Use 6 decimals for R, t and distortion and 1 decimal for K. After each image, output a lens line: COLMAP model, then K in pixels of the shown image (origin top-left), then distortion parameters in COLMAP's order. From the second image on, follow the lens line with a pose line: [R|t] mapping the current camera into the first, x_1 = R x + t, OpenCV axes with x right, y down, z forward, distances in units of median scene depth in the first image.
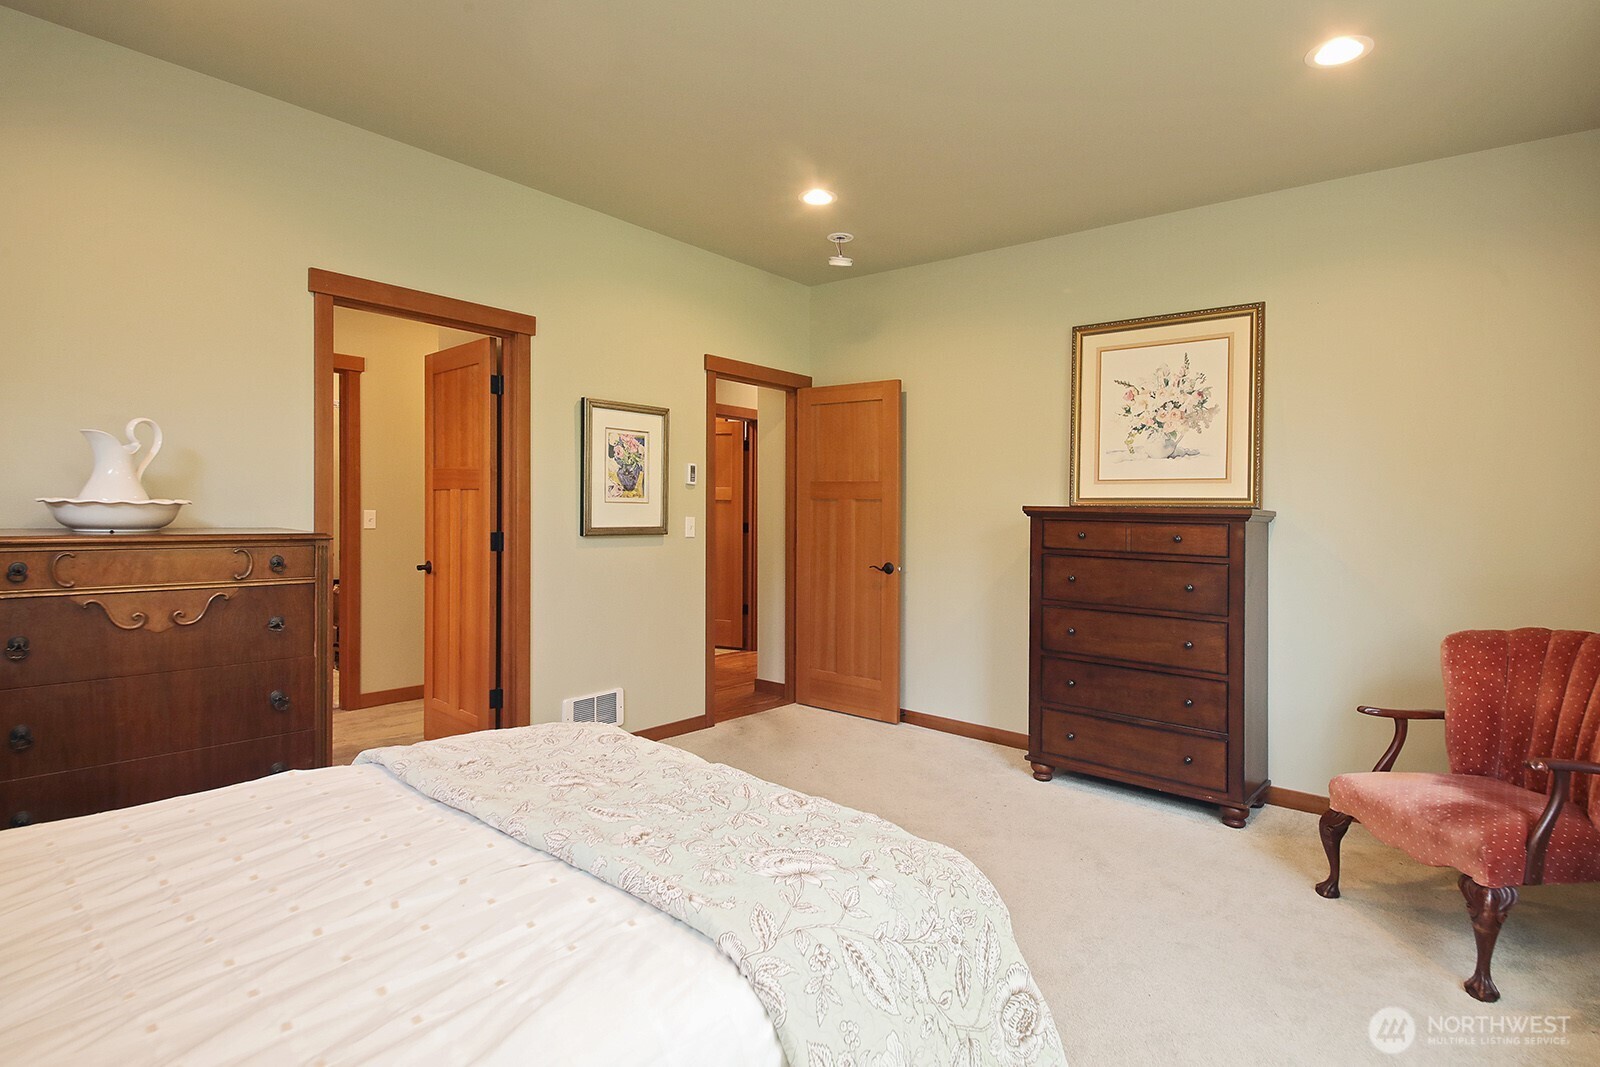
lens RADIAL K [[826.6, 0, 800.9], [0, 826.6, 510.9], [0, 0, 1]] dist [-0.002674, -0.001553]
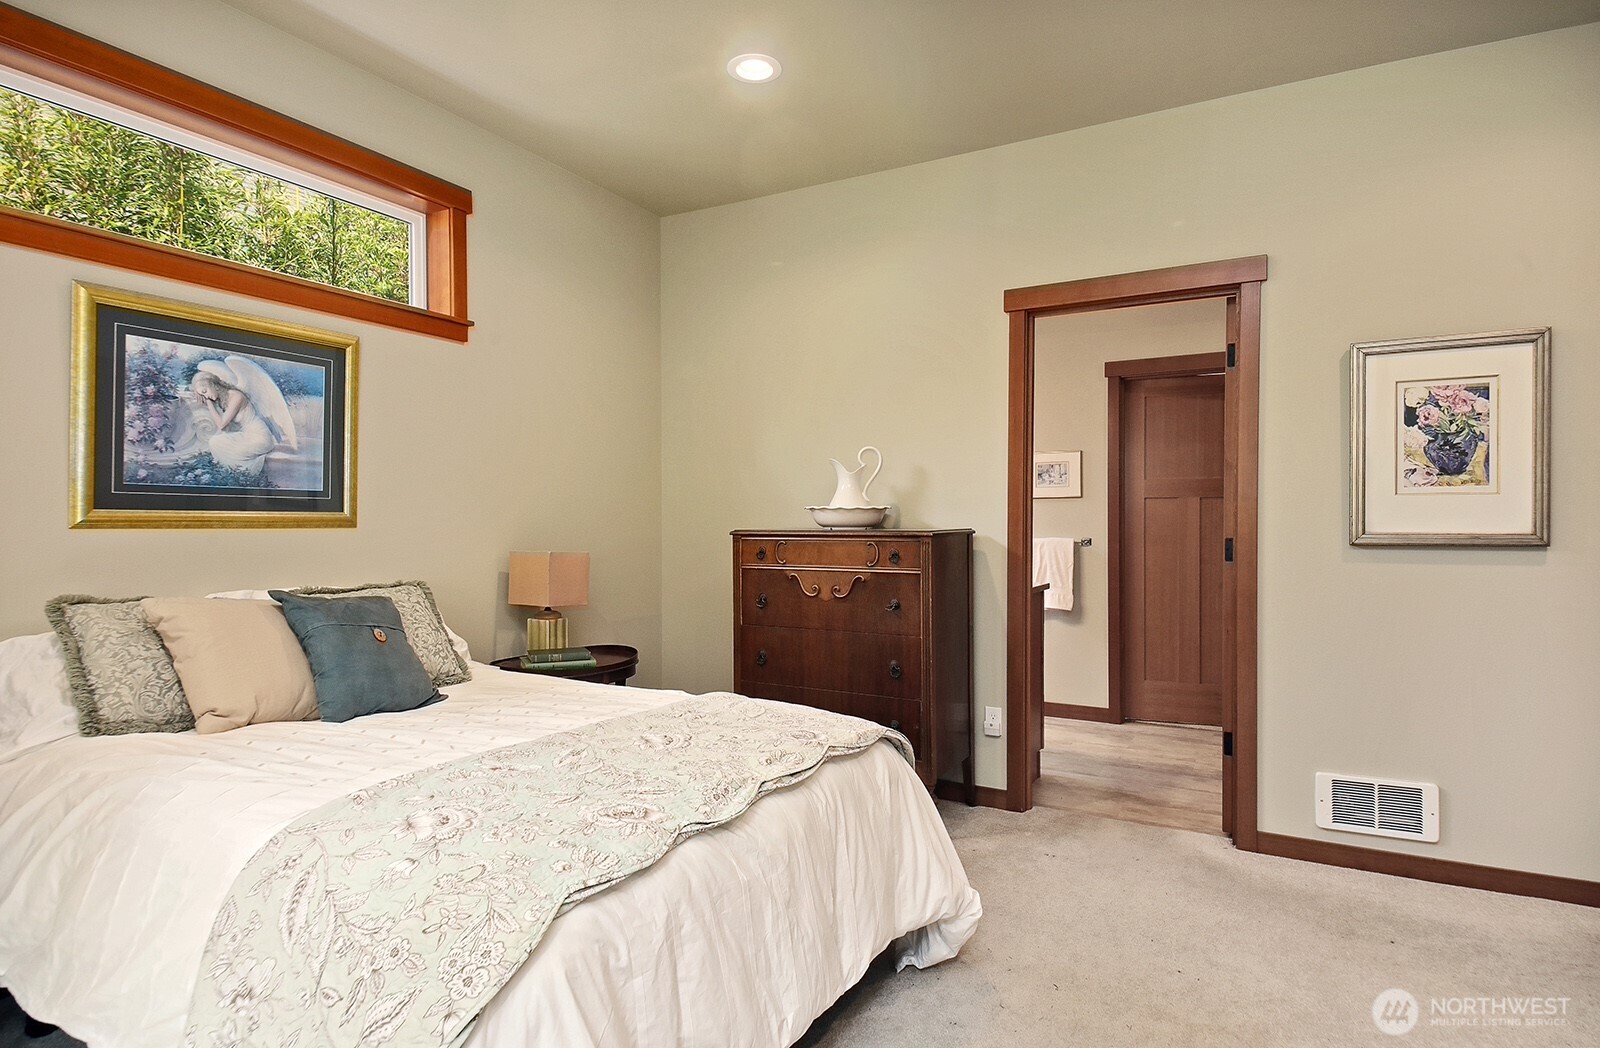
lens RADIAL K [[877.7, 0, 800.0], [0, 877.7, 524.0], [0, 0, 1]] dist [0.016656, -0.000187]
pose [[0.177380, -0.012657, -0.984061, 0.382245], [0.001269, 0.999919, -0.012632, 0.021920], [0.984142, 0.000992, 0.177382, 0.408858]]
